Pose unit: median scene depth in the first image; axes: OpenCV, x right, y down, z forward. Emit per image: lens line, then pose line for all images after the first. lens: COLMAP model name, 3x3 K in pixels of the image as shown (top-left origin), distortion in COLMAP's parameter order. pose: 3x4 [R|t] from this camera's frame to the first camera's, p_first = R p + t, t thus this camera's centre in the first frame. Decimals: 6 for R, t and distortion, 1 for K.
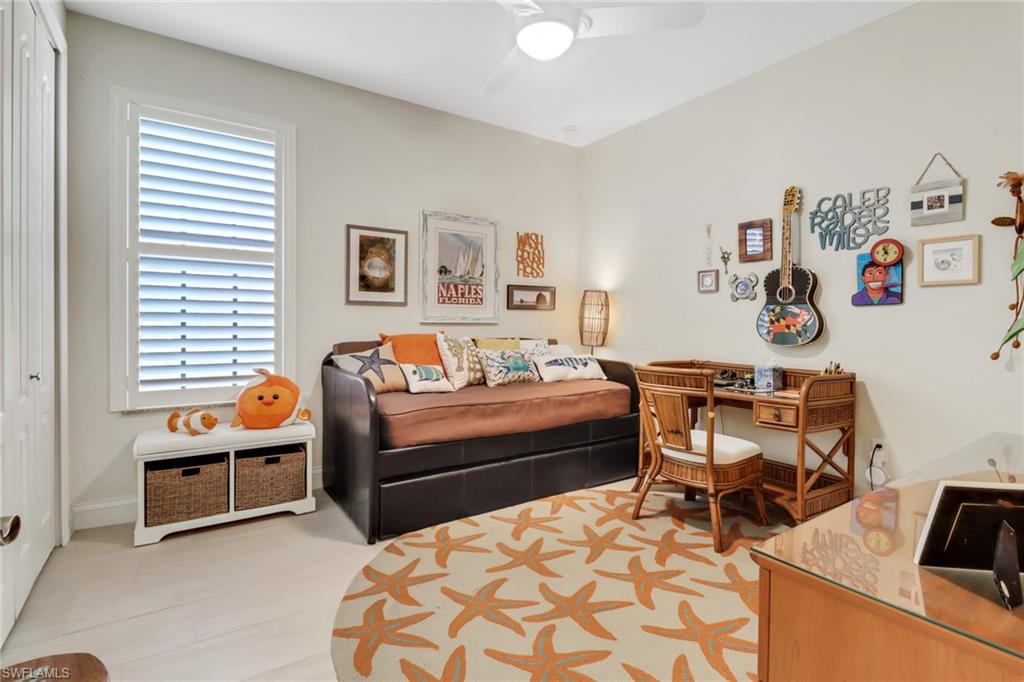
lens RADIAL K [[475.5, 0, 514.6], [0, 475.5, 319.1], [0, 0, 1]] dist [0.011944, -0.007320]
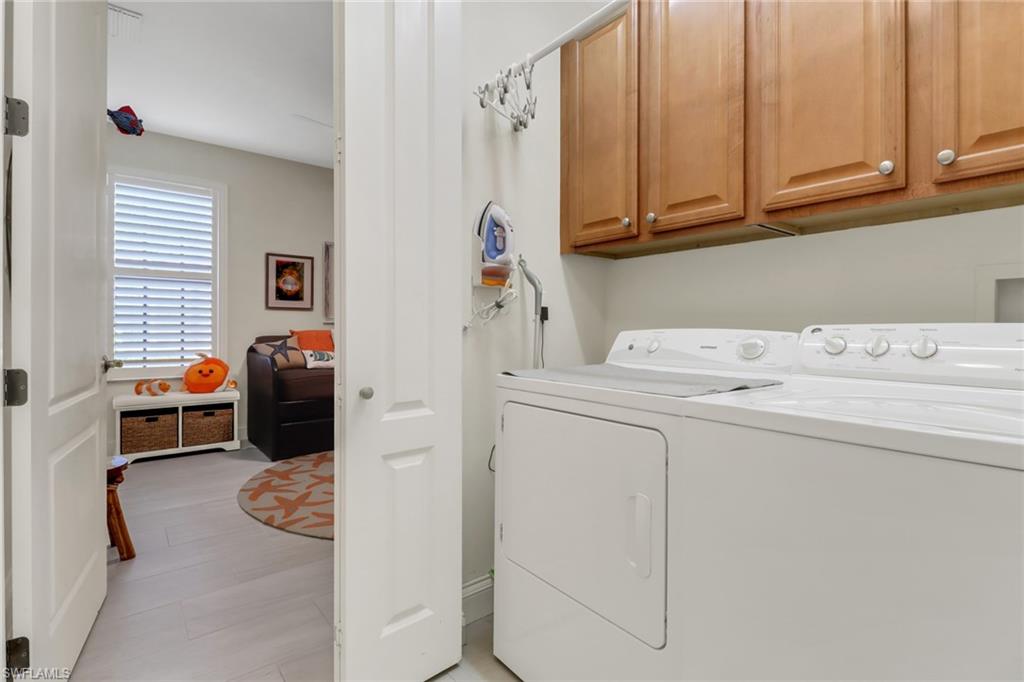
lens RADIAL K [[458.5, 0, 509.1], [0, 458.5, 320.7], [0, 0, 1]] dist [0.011896, -0.007794]
pose [[0.996144, -0.001768, 0.087719, 0.295118], [0.002327, 0.999978, -0.006265, 0.015229], [-0.087706, 0.006445, 0.996126, -0.506558]]
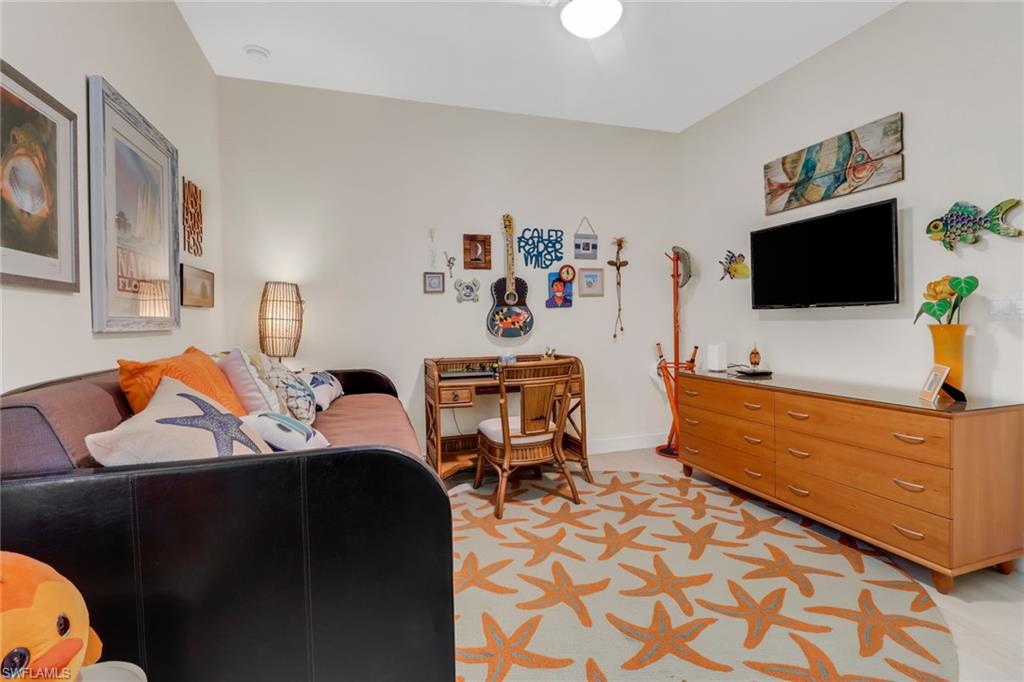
lens RADIAL K [[458.5, 0, 509.1], [0, 458.5, 320.7], [0, 0, 1]] dist [0.011896, -0.007794]
pose [[0.309515, -0.012904, 0.950807, -0.639635], [0.014227, 0.999859, 0.008938, -0.002458], [-0.950788, 0.010761, 0.309655, 0.666814]]
